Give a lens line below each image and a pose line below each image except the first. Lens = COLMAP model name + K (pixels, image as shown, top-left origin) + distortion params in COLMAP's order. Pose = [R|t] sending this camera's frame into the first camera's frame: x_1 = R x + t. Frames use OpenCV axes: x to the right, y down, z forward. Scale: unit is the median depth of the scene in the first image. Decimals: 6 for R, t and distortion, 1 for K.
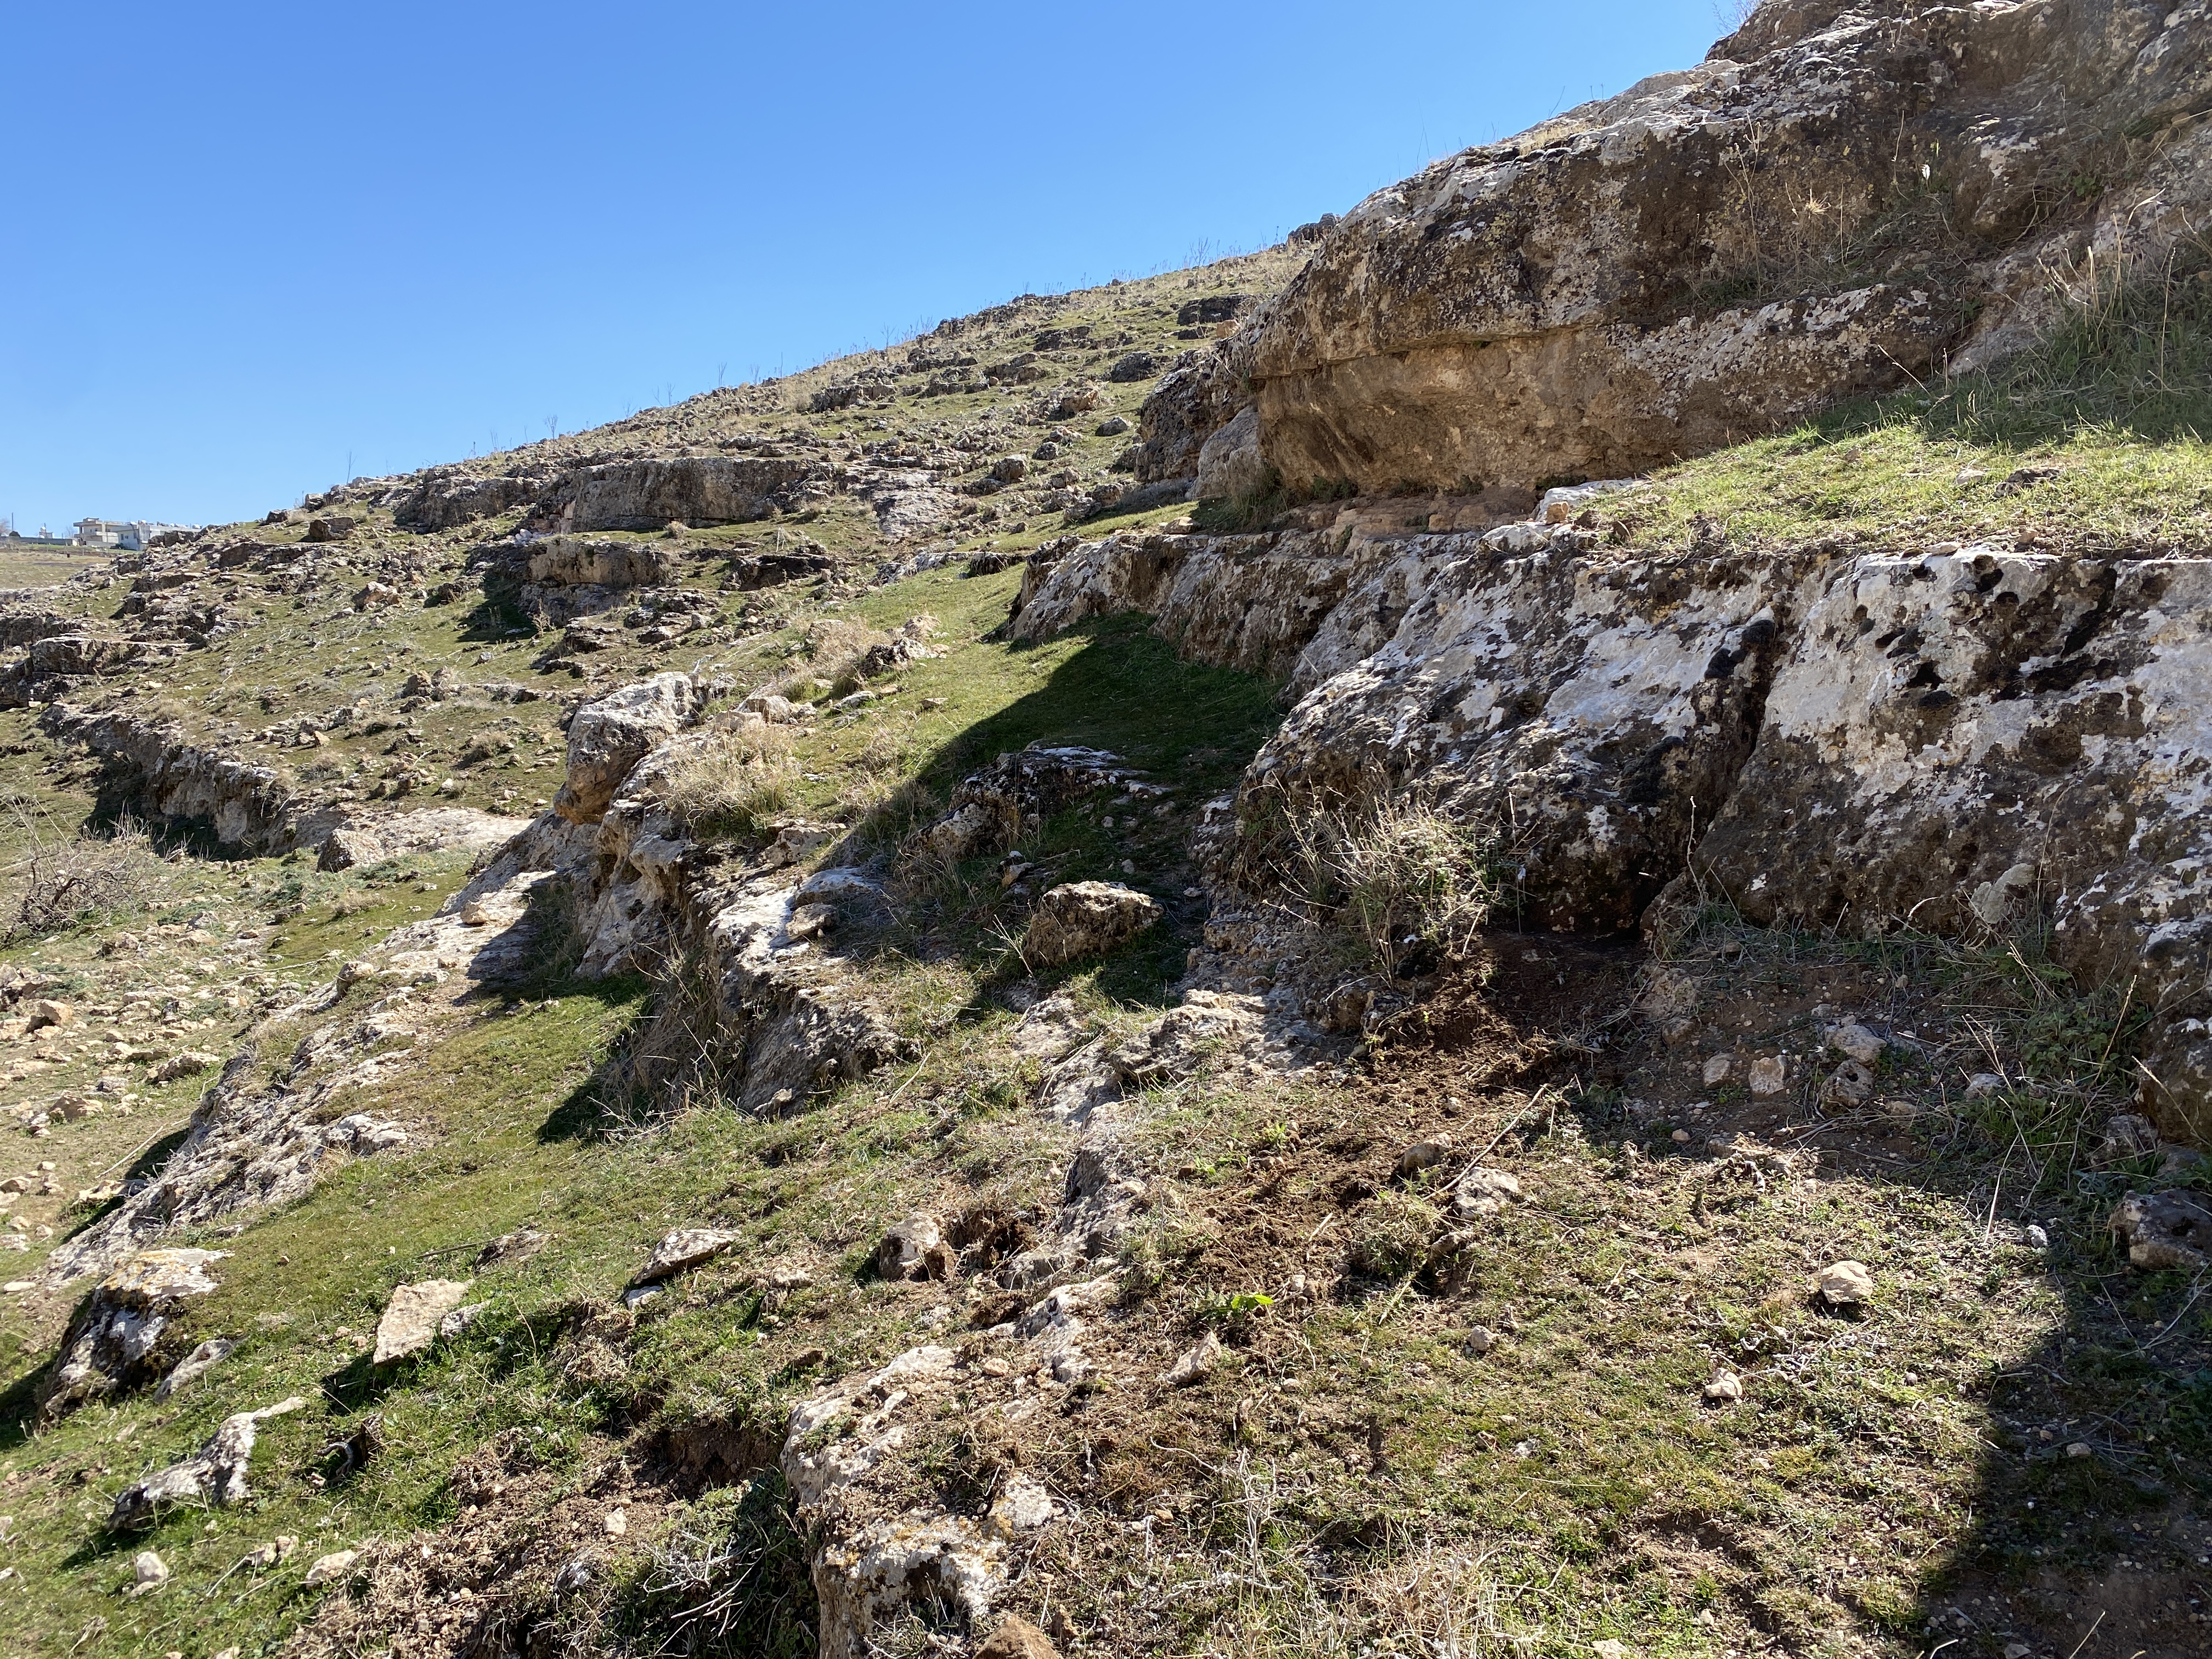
lens RADIAL K [[1690.2, 0, 1106.0], [0, 1690.2, 829.5], [0, 0, 1]] dist [0.004989, -0.073497]
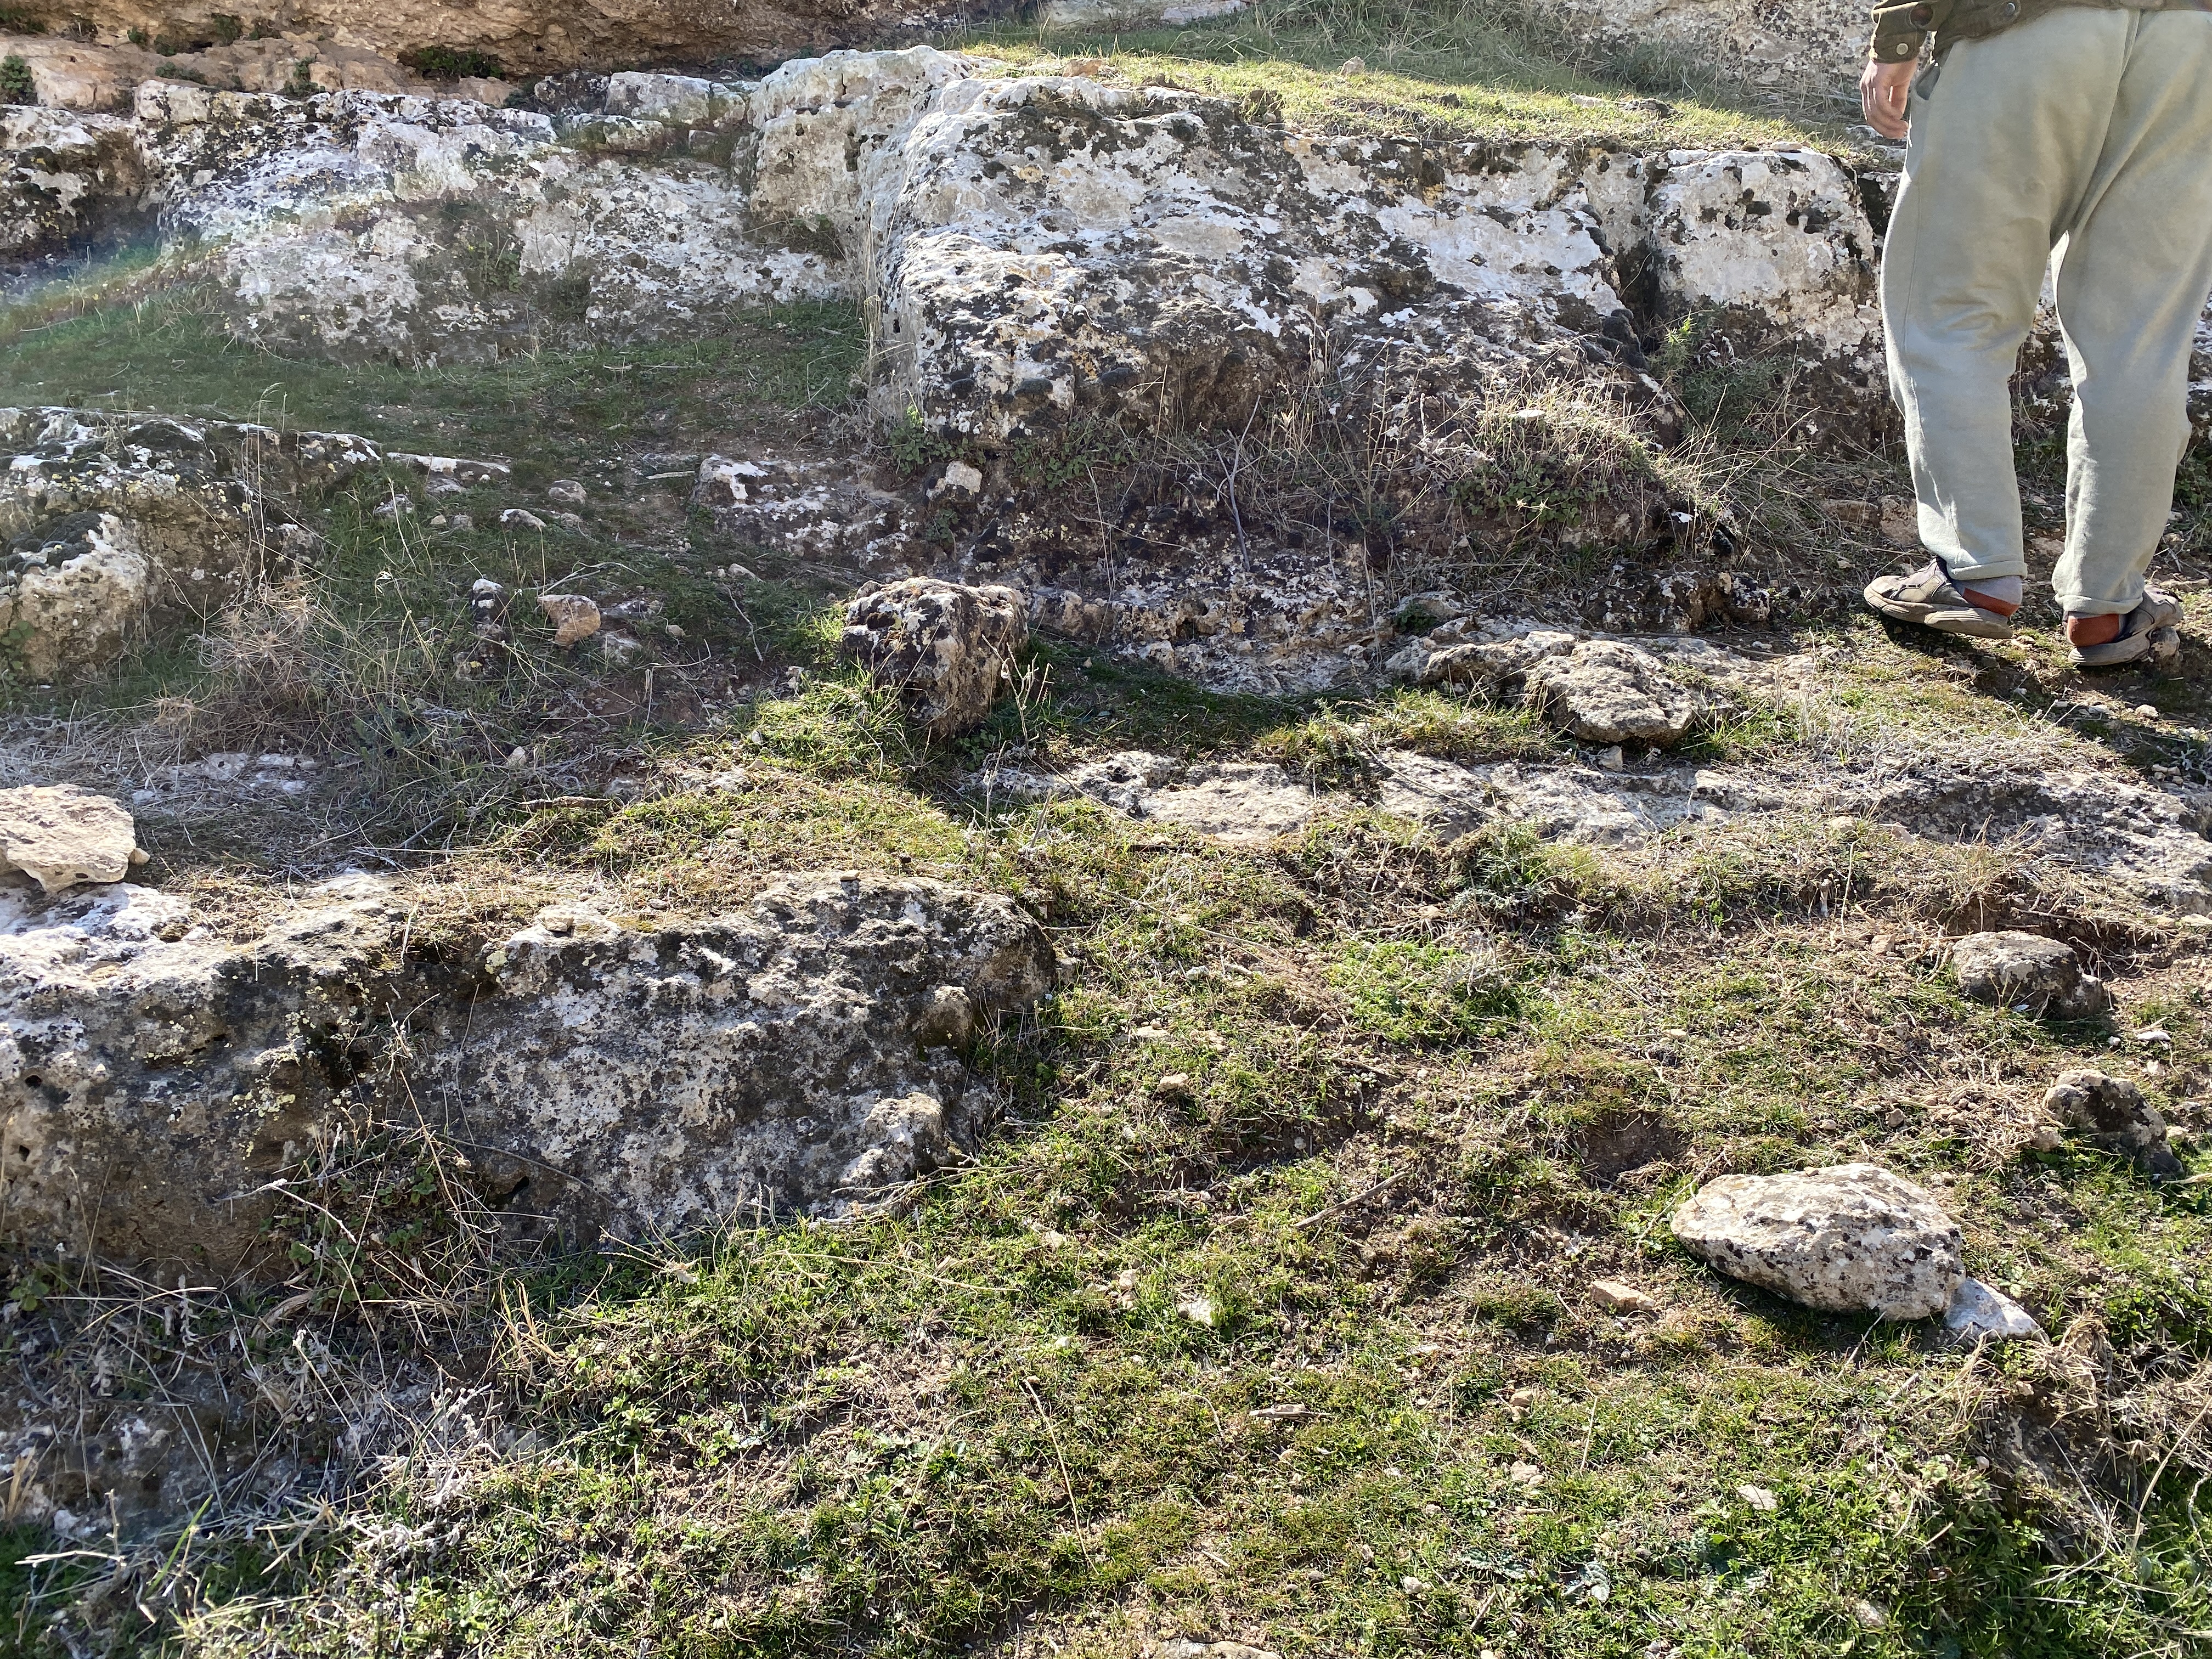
lens RADIAL K [[1693.0, 0, 1109.4], [0, 1693.0, 857.9], [0, 0, 1]] dist [0.010334, -0.008075]
pose [[0.189759, -0.203612, 0.960486, -0.893564], [0.124616, 0.975344, 0.182142, 0.050349], [-0.973890, 0.085129, 0.210454, 1.294439]]
